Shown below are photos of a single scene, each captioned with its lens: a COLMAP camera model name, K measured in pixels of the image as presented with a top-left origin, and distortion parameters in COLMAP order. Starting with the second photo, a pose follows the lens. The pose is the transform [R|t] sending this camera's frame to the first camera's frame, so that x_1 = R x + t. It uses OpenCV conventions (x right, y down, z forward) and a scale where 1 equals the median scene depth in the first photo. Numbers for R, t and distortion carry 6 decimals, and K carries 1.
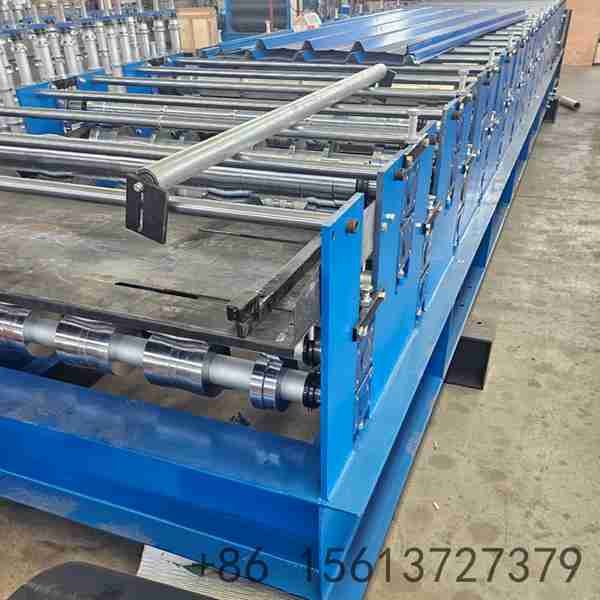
lens RADIAL K [[551.4, 0, 325.0], [0, 551.4, 319.3], [0, 0, 1]] dist [-0.125974, 0.302888]
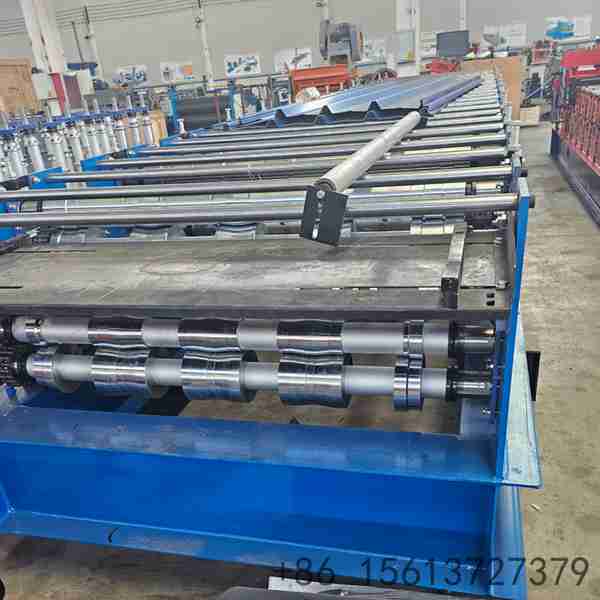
lens RADIAL K [[551.4, 0, 325.0], [0, 551.4, 319.3], [0, 0, 1]] dist [-0.125974, 0.302888]
pose [[0.987953, -0.111054, 0.107775, -0.216369], [0.125356, 0.982670, -0.136547, 0.069814], [-0.090743, 0.148413, 0.984753, -0.021459]]
